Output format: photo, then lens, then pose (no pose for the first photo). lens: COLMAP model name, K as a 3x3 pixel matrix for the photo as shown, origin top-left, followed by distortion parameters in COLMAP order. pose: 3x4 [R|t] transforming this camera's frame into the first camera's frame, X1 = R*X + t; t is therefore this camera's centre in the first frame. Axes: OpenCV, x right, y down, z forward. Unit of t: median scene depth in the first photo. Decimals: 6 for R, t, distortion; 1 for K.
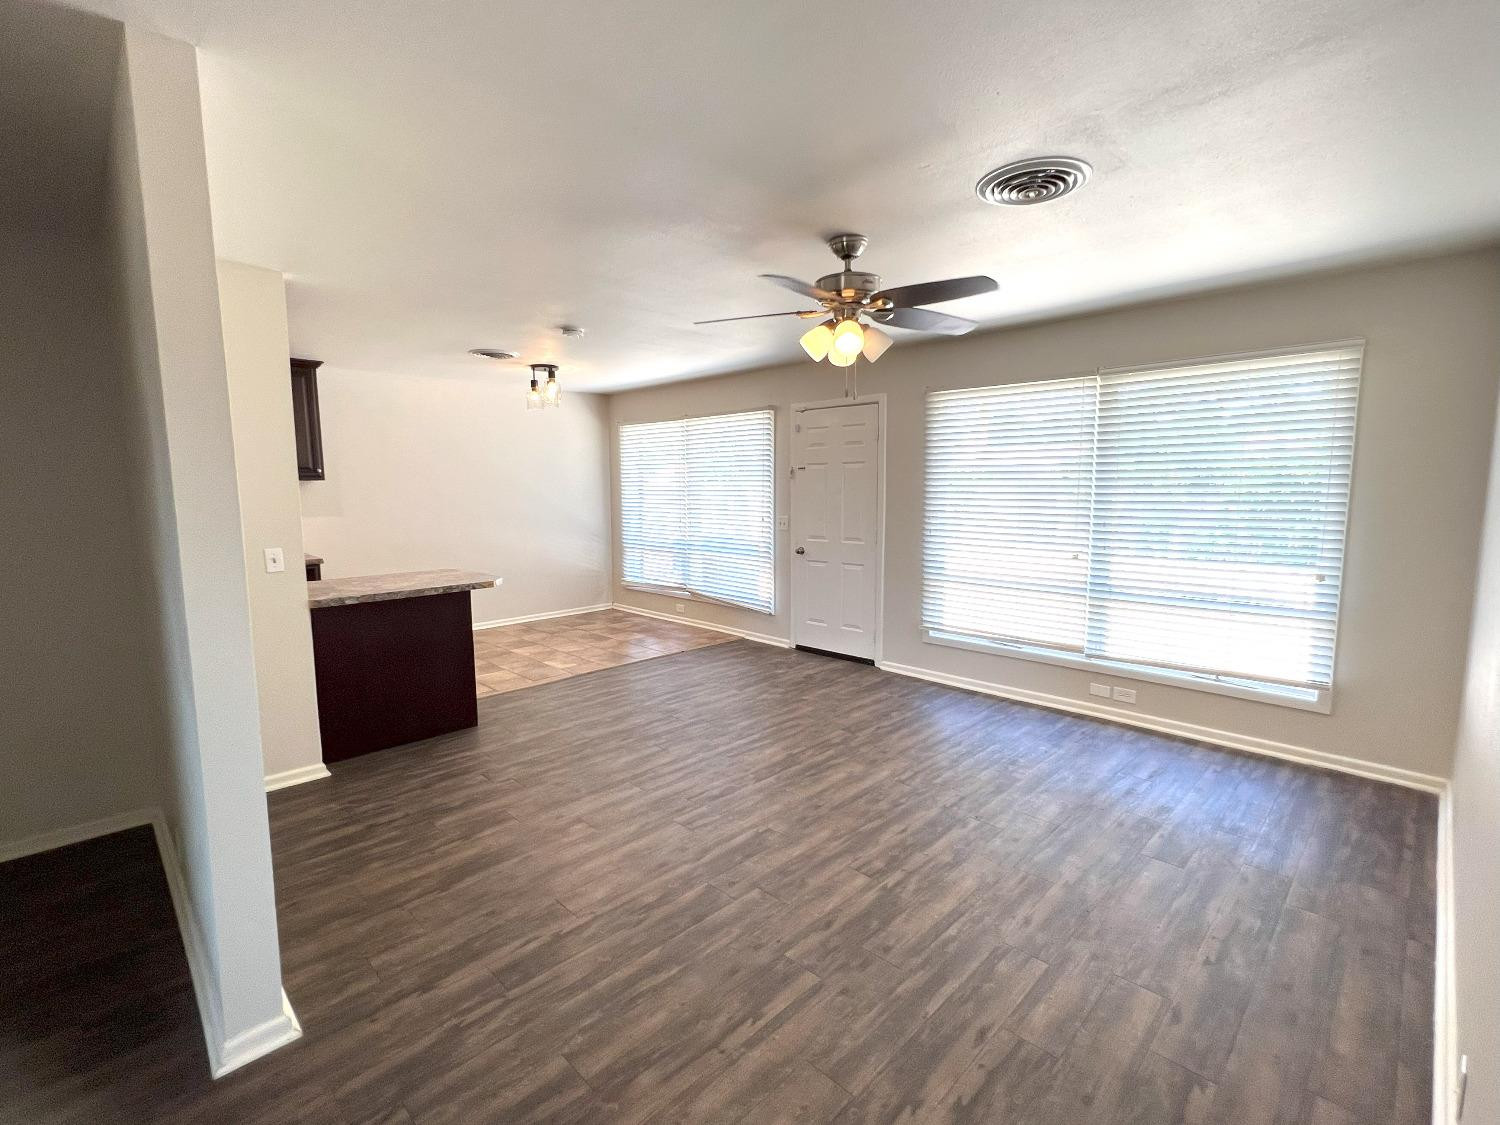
lens RADIAL K [[672.0, 0, 753.9], [0, 672.0, 563.5], [0, 0, 1]] dist [-0.001326, 0.000152]
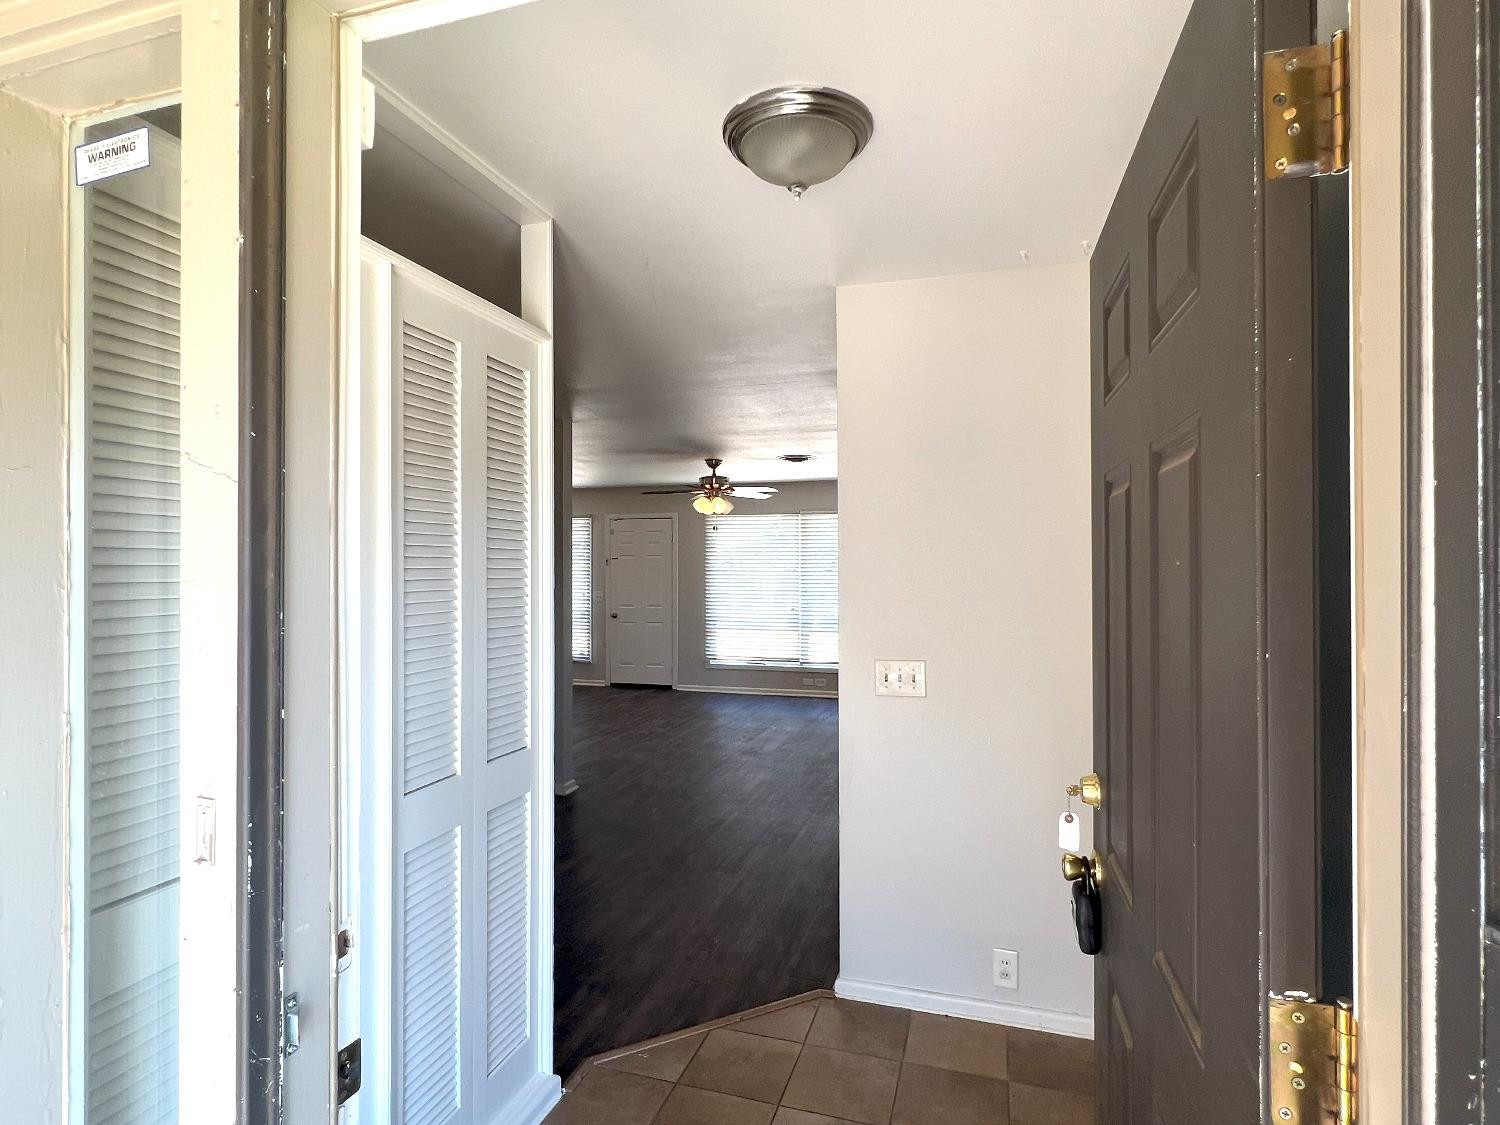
lens RADIAL K [[734.9, 0, 750.2], [0, 734.9, 561.9], [0, 0, 1]] dist [0.000632, 0.000043]
pose [[0.888127, 0.000278, 0.459598, -0.521781], [0.057258, 0.992142, -0.111244, 0.077736], [-0.456017, 0.125115, 0.881133, -0.698324]]
